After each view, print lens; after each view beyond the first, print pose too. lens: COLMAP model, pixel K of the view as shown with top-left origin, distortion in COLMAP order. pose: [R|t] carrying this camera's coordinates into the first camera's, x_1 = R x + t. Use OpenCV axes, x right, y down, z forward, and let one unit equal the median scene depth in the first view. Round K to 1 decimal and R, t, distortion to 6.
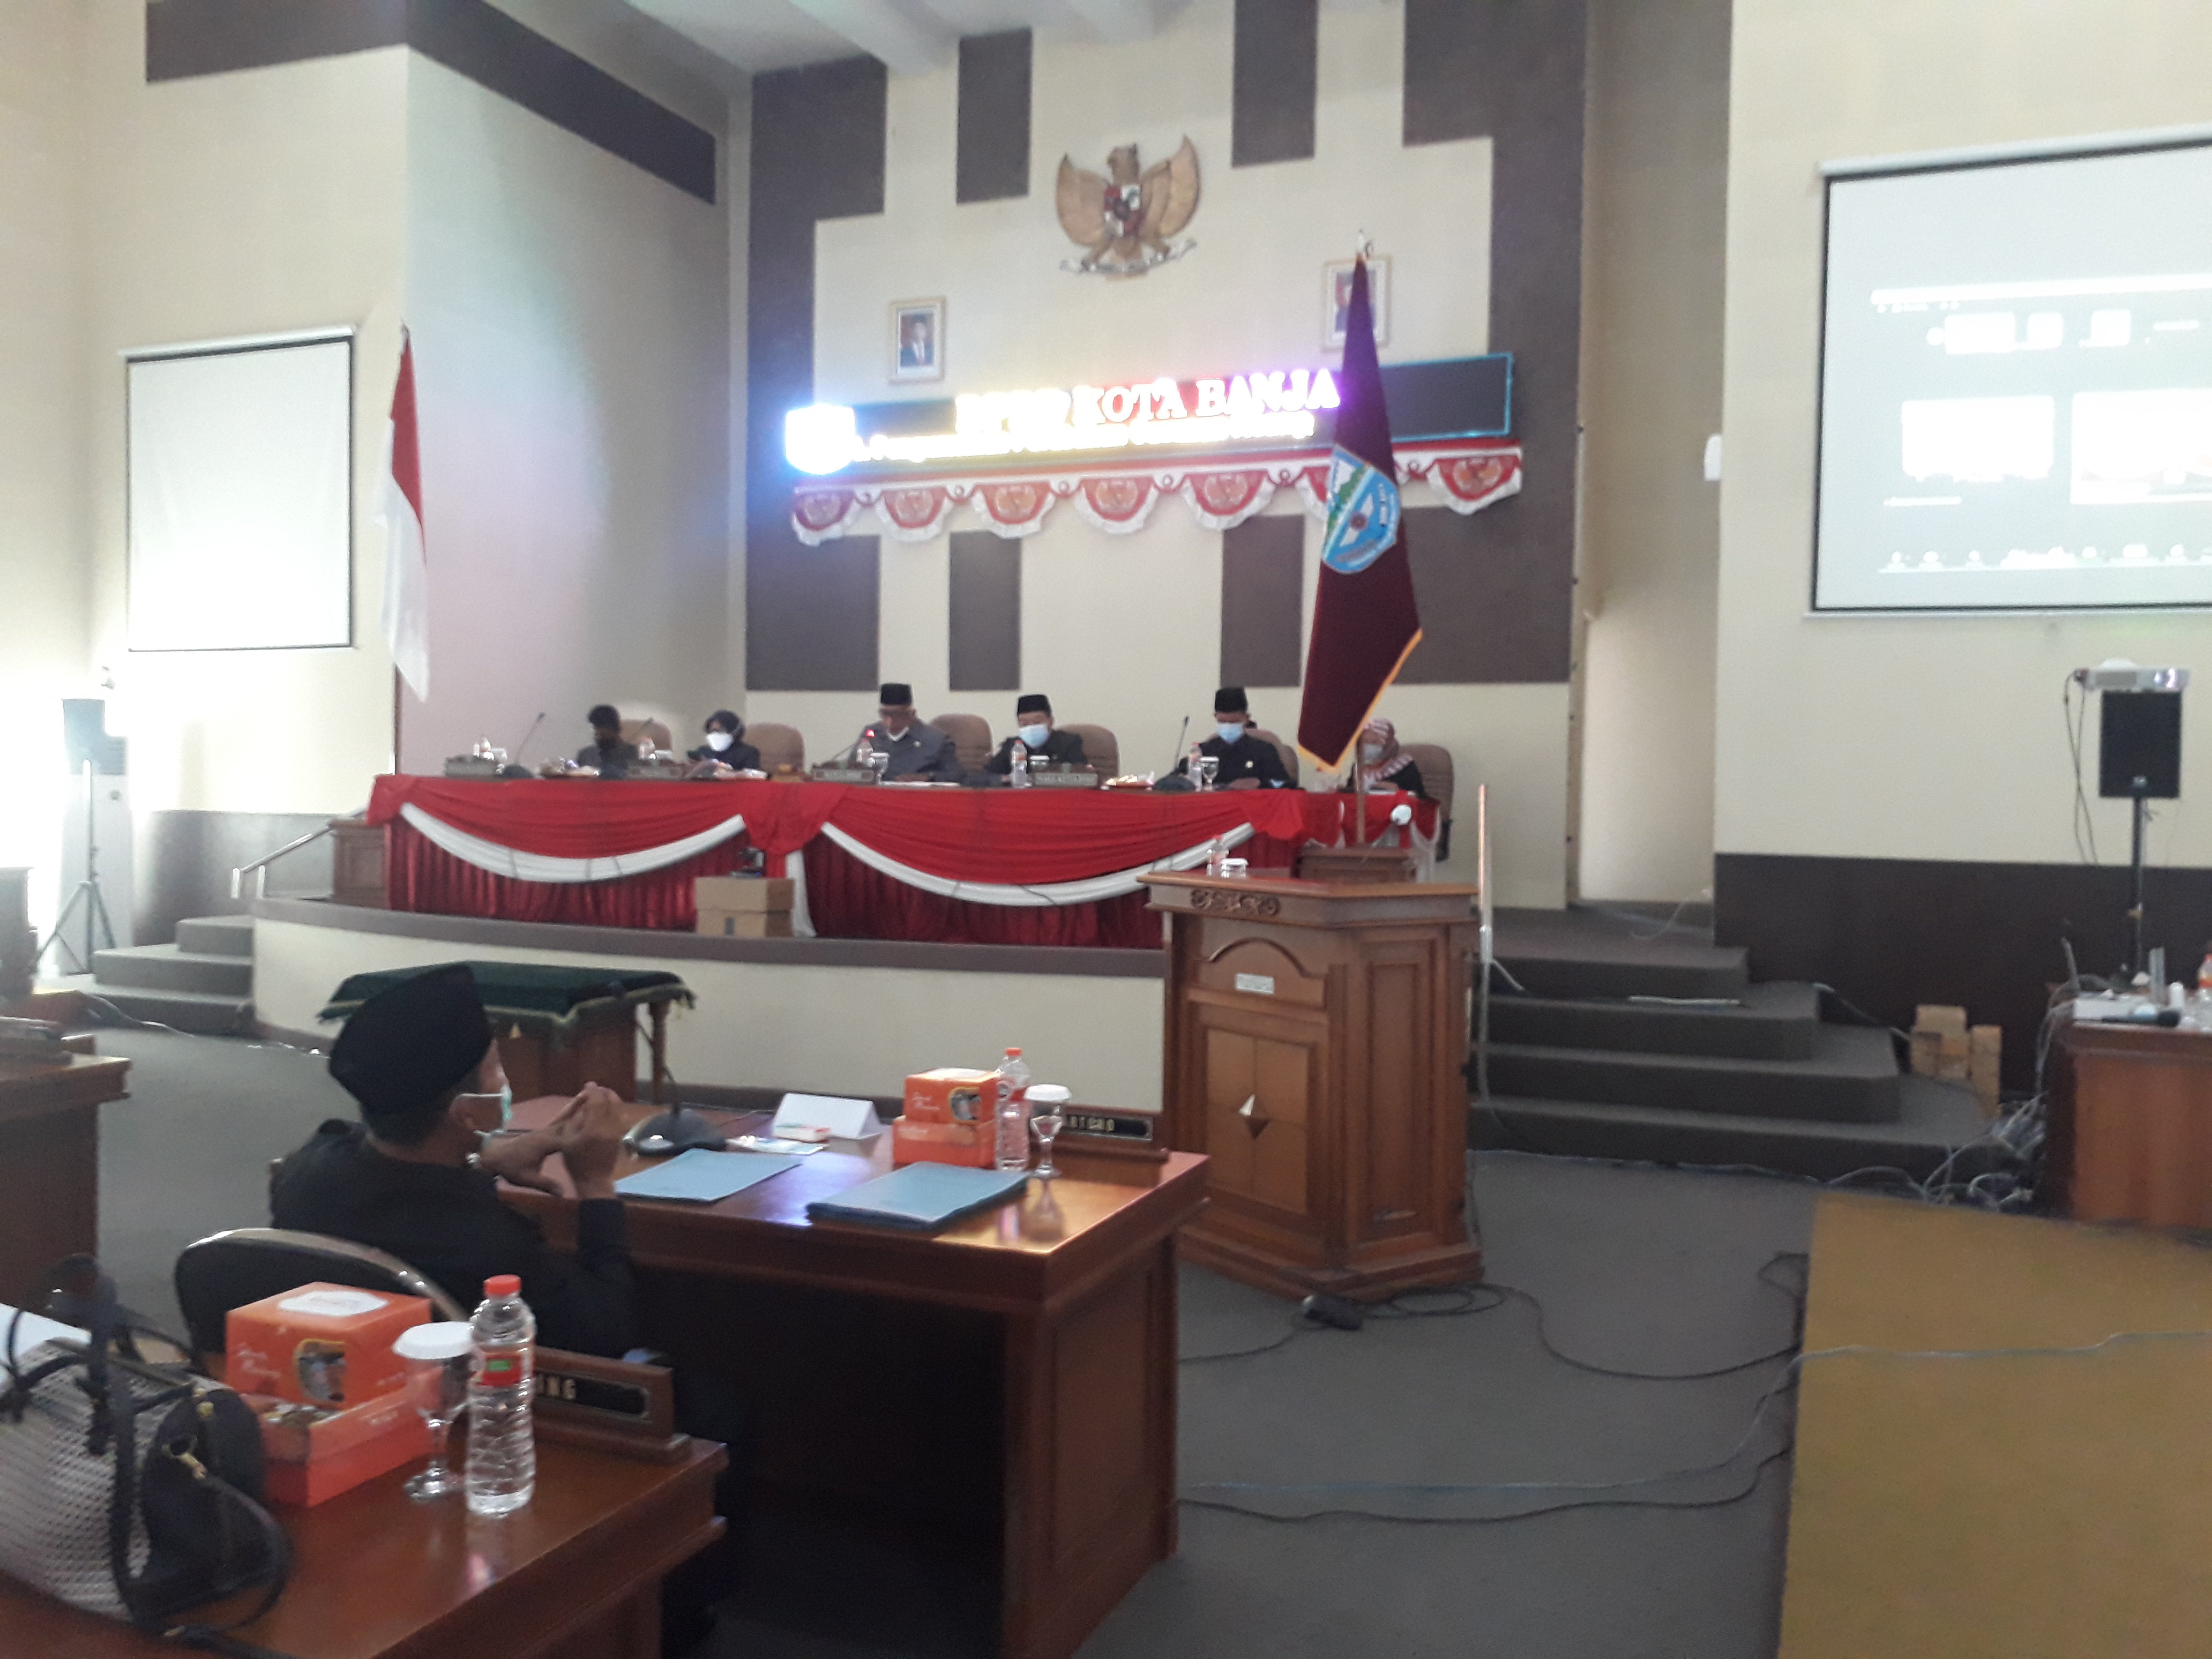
lens RADIAL K [[1763.3, 0, 1106.0], [0, 1763.3, 829.5], [0, 0, 1]] dist [0.120904, -0.264774]
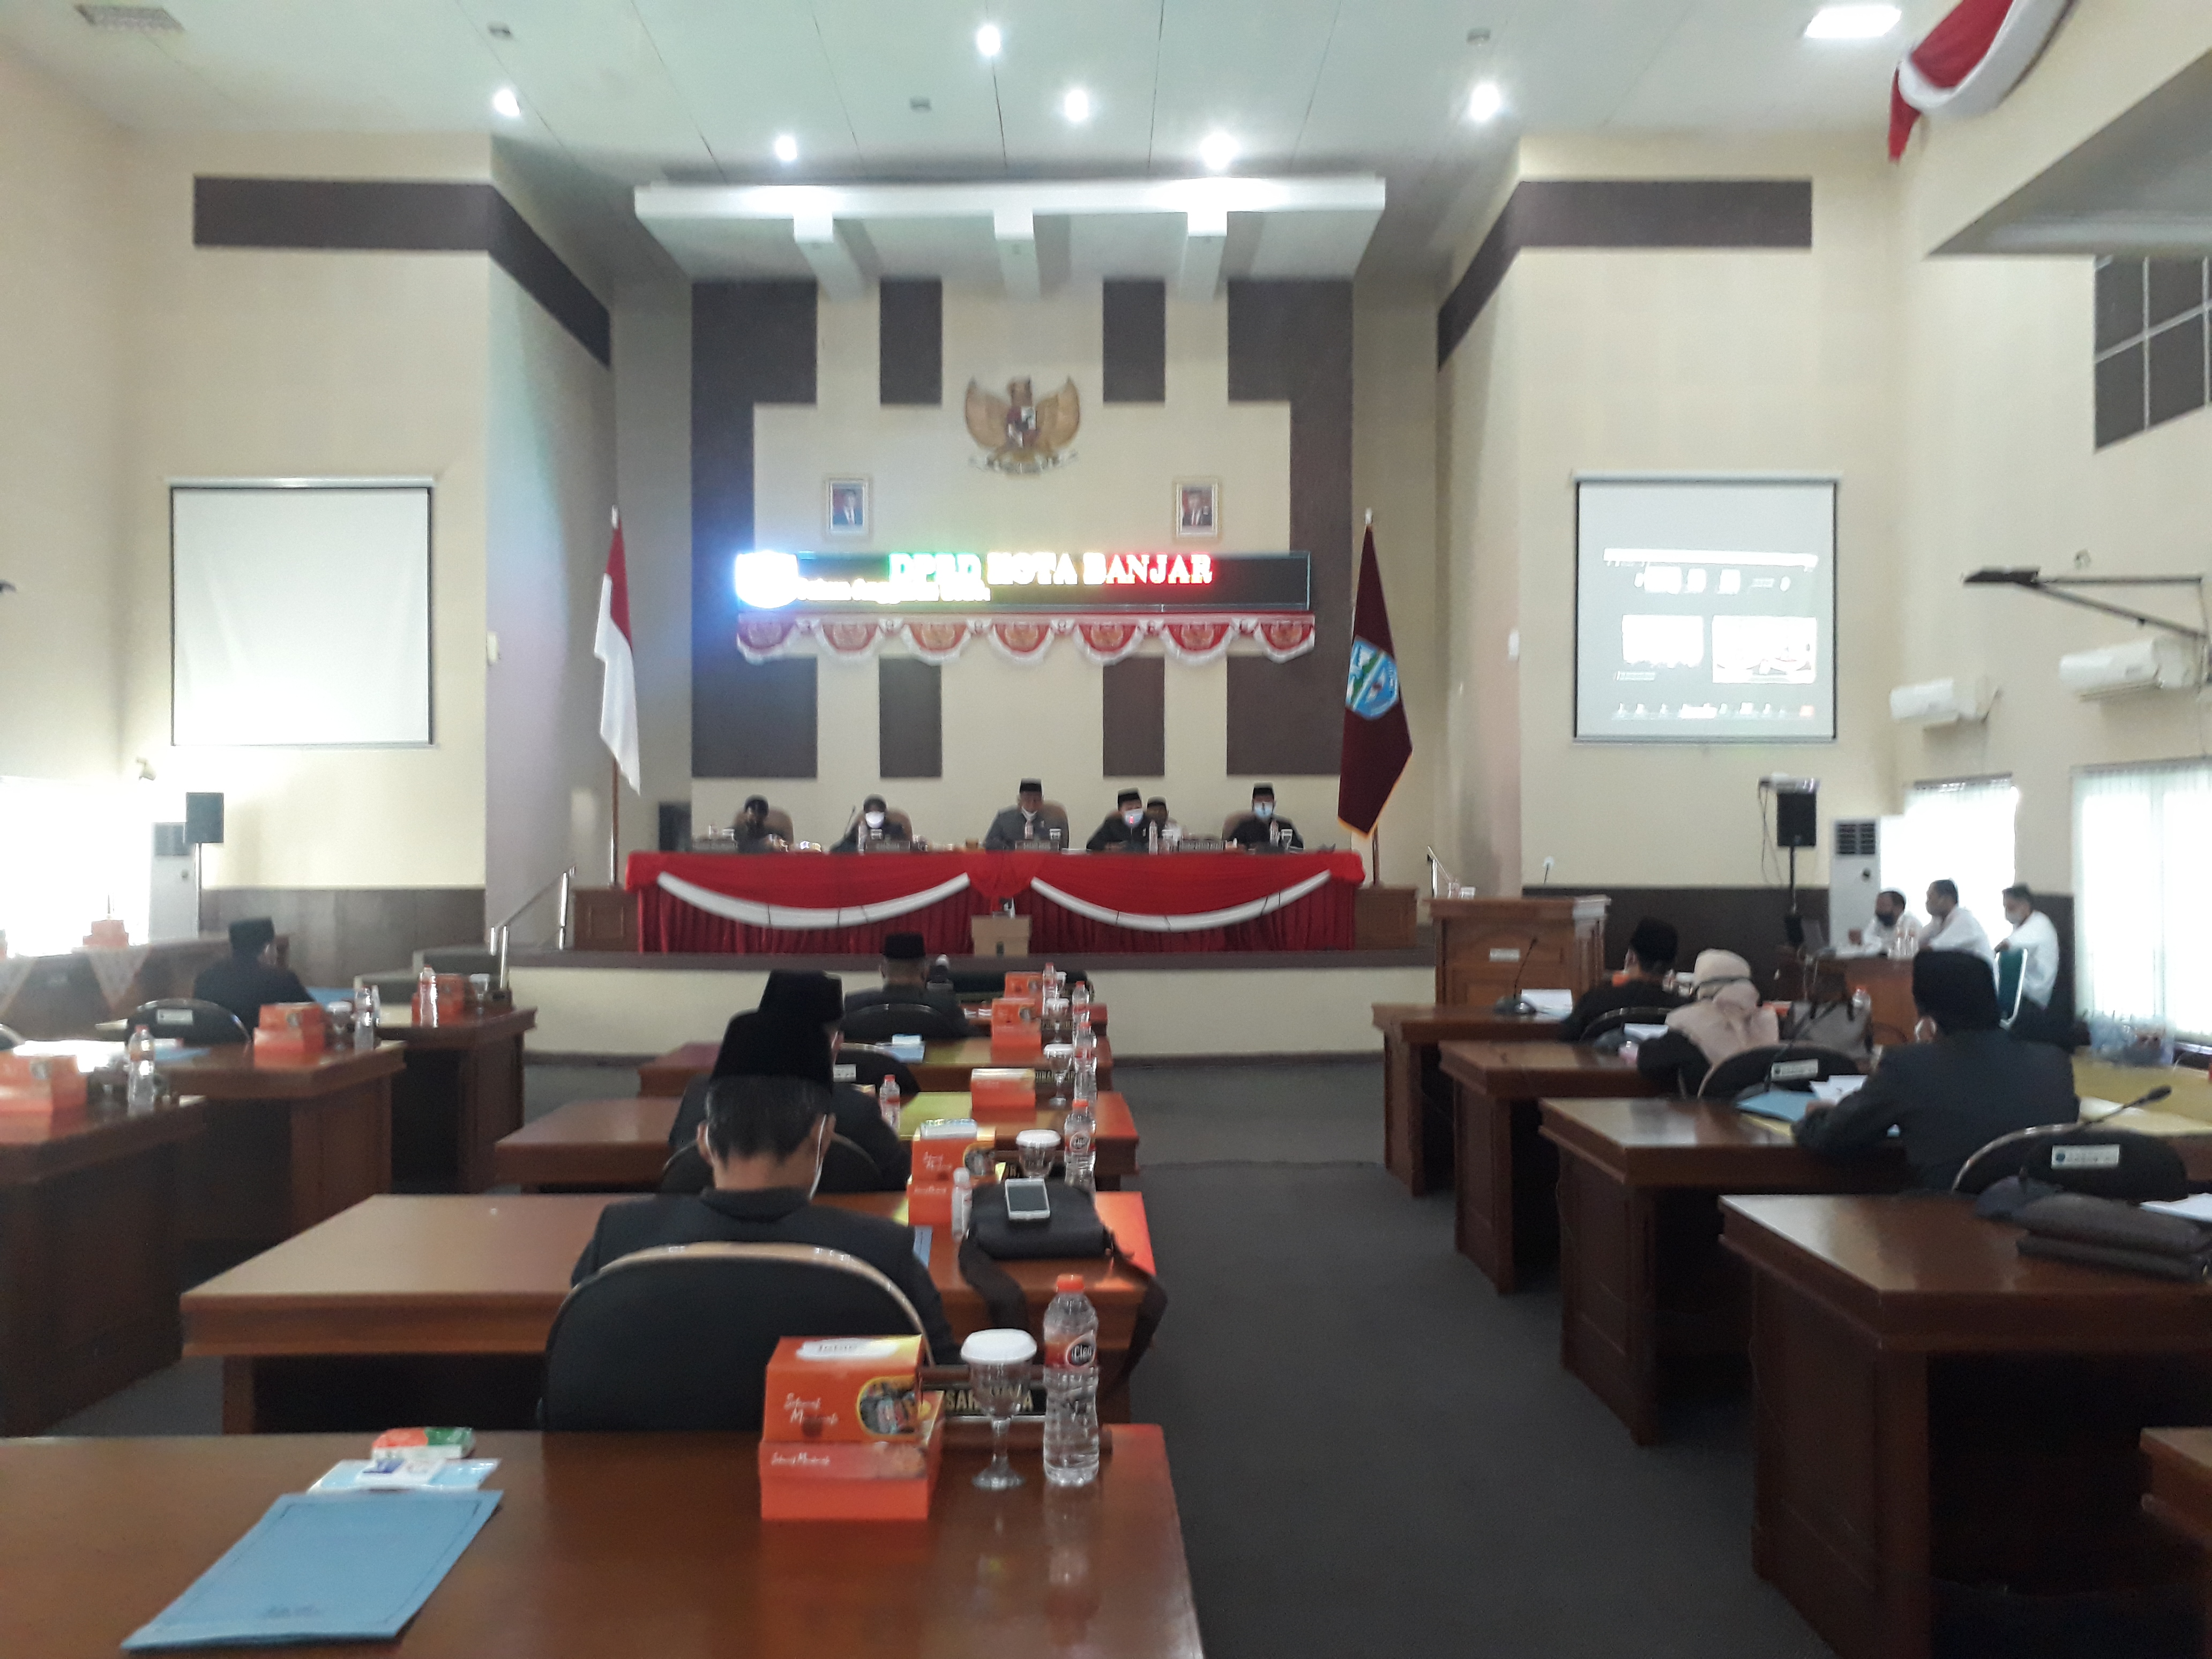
lens RADIAL K [[1727.3, 0, 1106.0], [0, 1727.3, 829.5], [0, 0, 1]] dist [0.118411, -0.045762]
pose [[0.928783, -0.011439, 0.370447, -0.425061], [0.024547, 0.999227, -0.030690, 0.000577], [-0.369810, 0.037597, 0.928347, -0.238635]]
